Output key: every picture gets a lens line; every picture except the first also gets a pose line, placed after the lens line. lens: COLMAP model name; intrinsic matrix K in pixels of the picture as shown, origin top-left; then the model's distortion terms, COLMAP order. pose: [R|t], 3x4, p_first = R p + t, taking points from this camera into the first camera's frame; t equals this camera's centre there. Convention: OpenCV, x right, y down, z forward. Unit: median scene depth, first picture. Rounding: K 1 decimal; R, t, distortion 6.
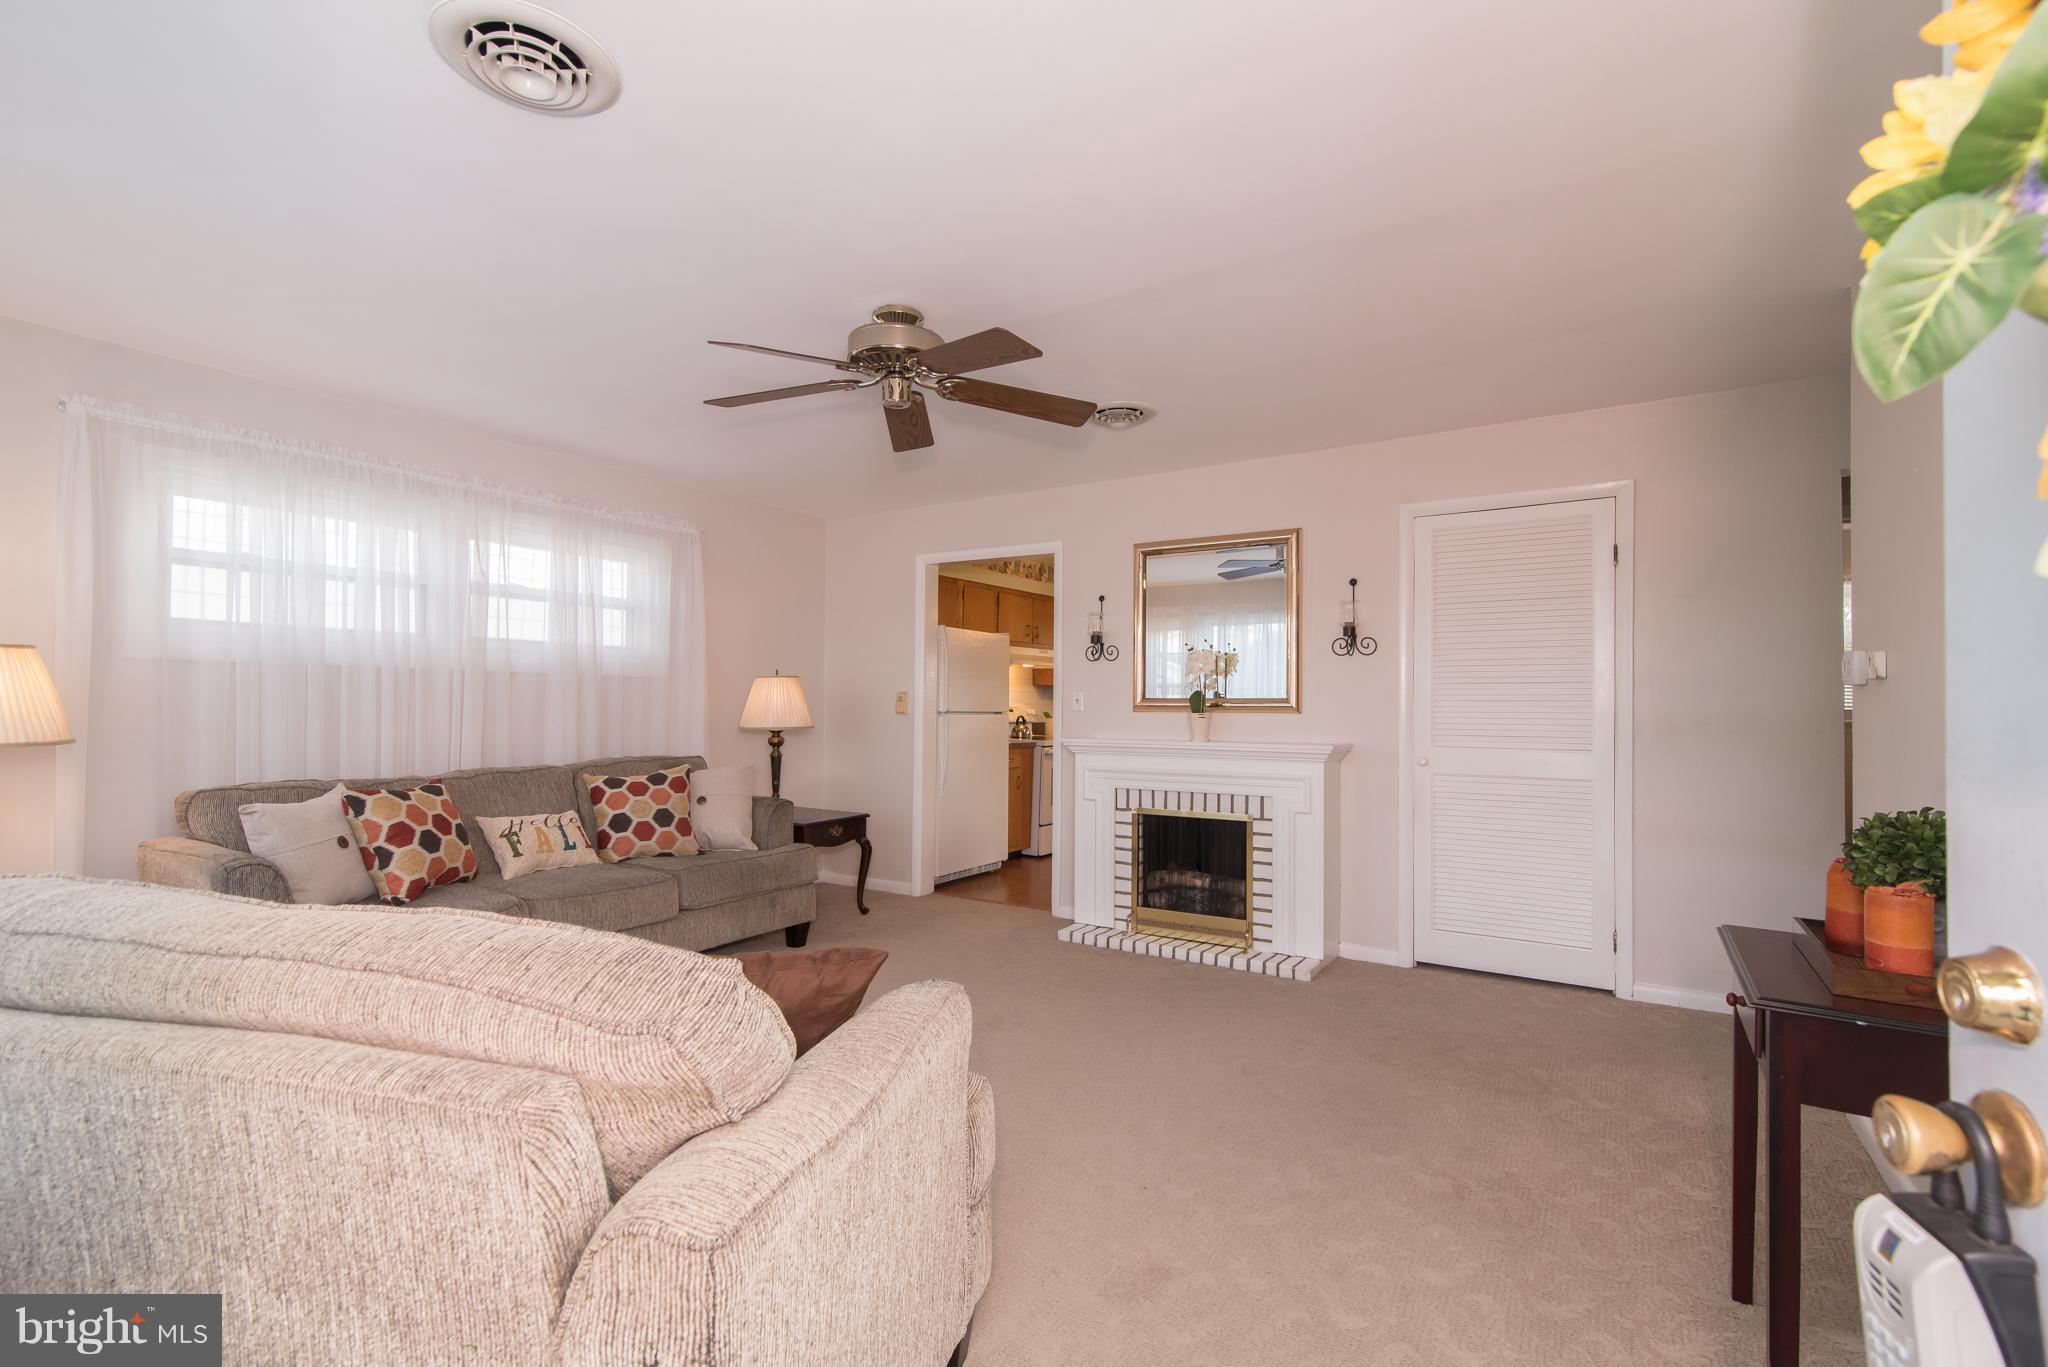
lens RADIAL K [[921.8, 0, 1028.1], [0, 921.8, 692.0], [0, 0, 1]] dist [0.017447, -0.003039]
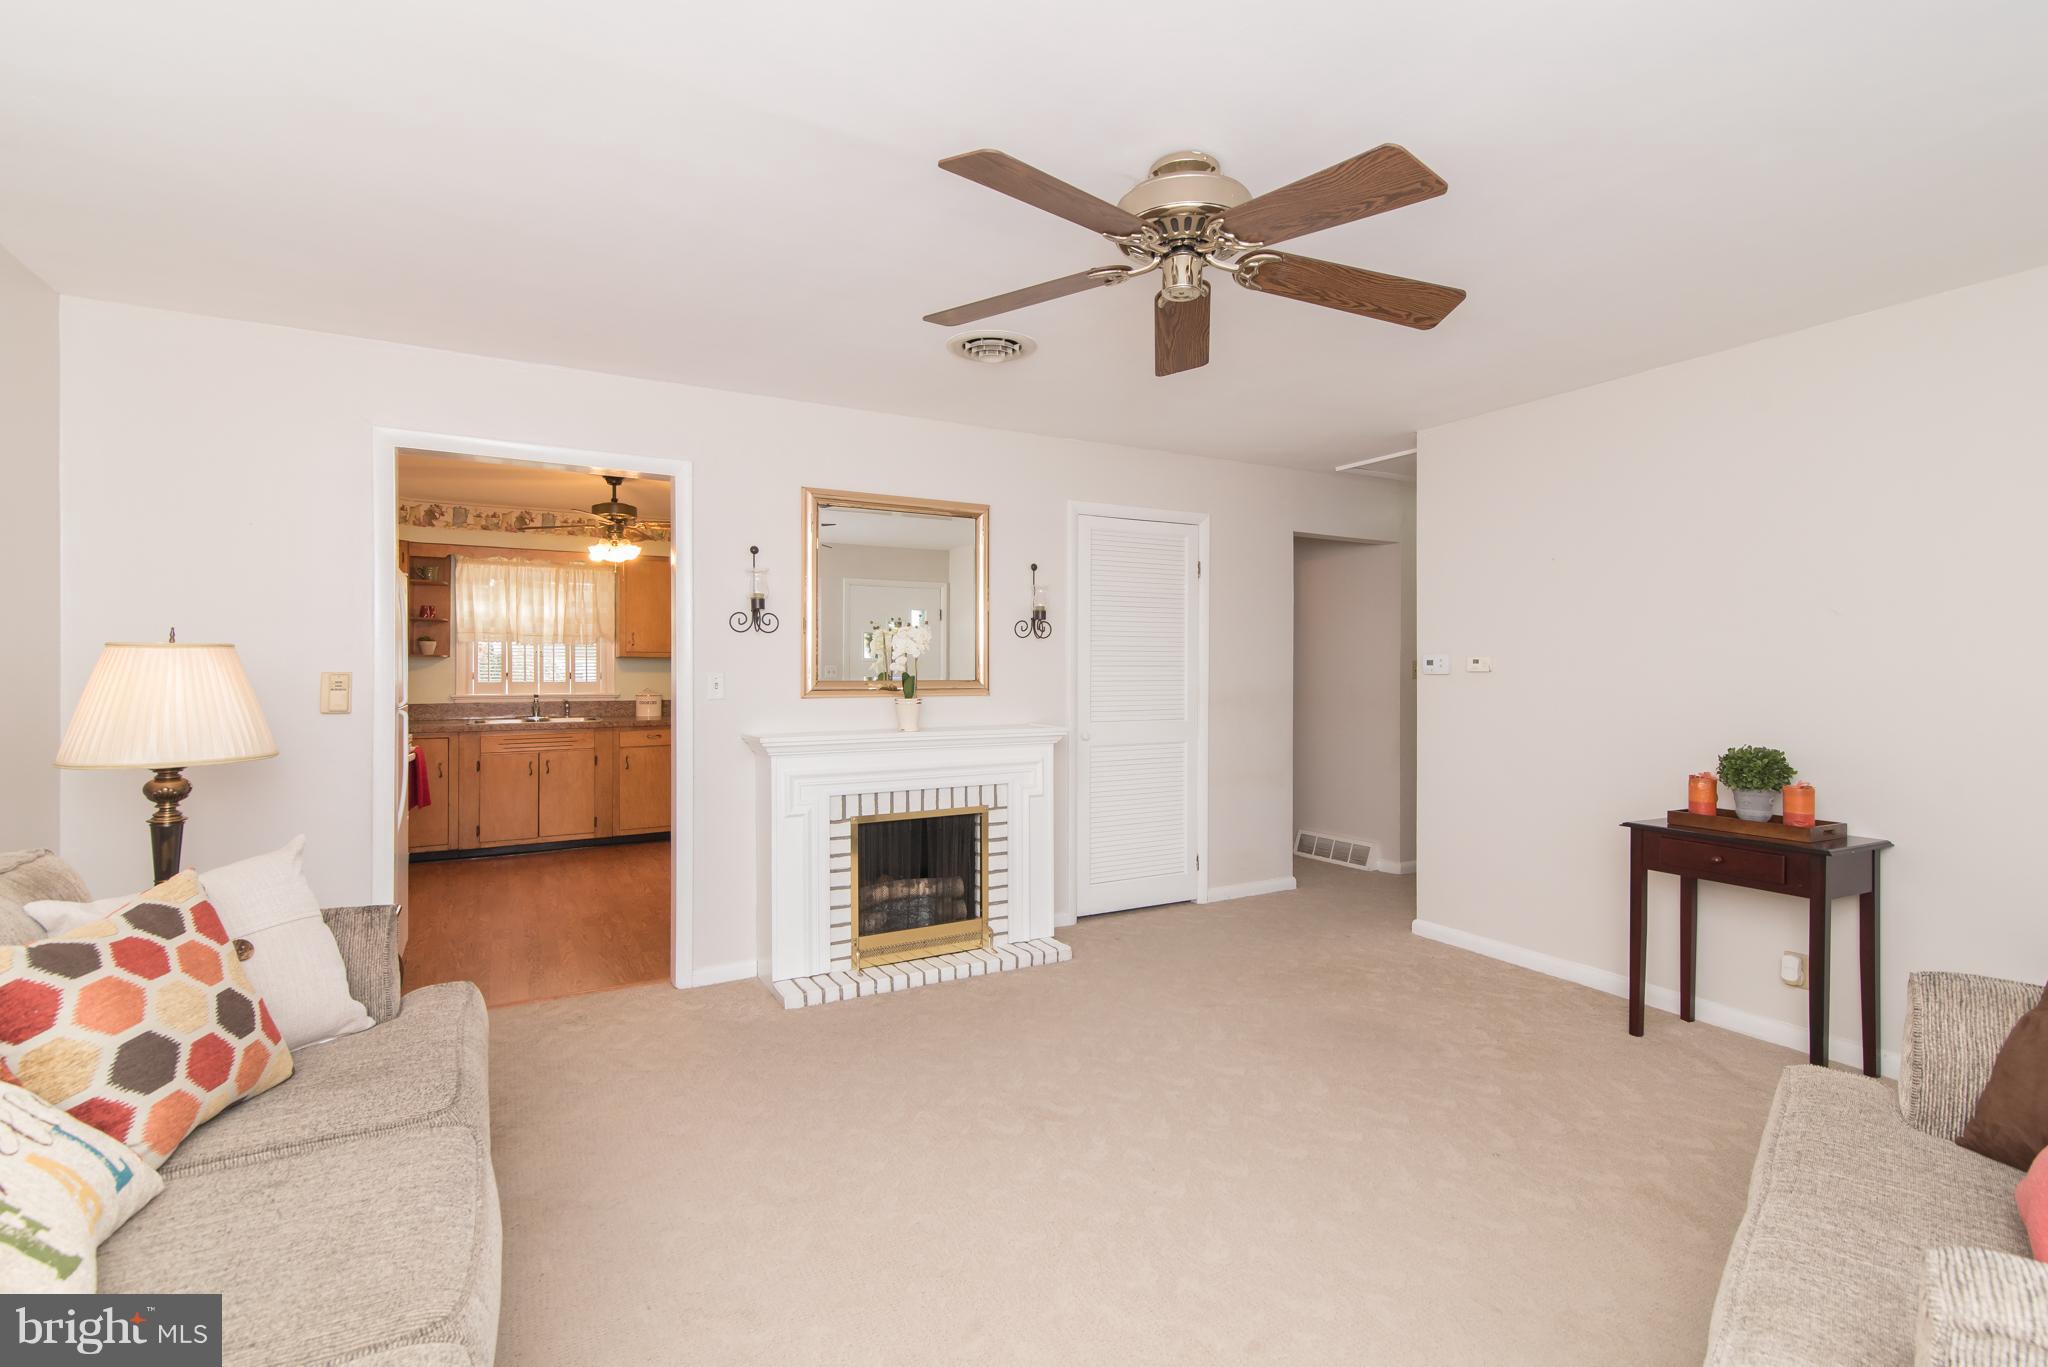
lens RADIAL K [[940.6, 0, 1022.3], [0, 940.6, 674.0], [0, 0, 1]] dist [0.022935, 0.000147]
pose [[0.484792, -0.011071, 0.874559, -0.560416], [-0.007429, 0.999832, 0.016775, -0.016102], [-0.874598, -0.014629, 0.484628, 0.490325]]
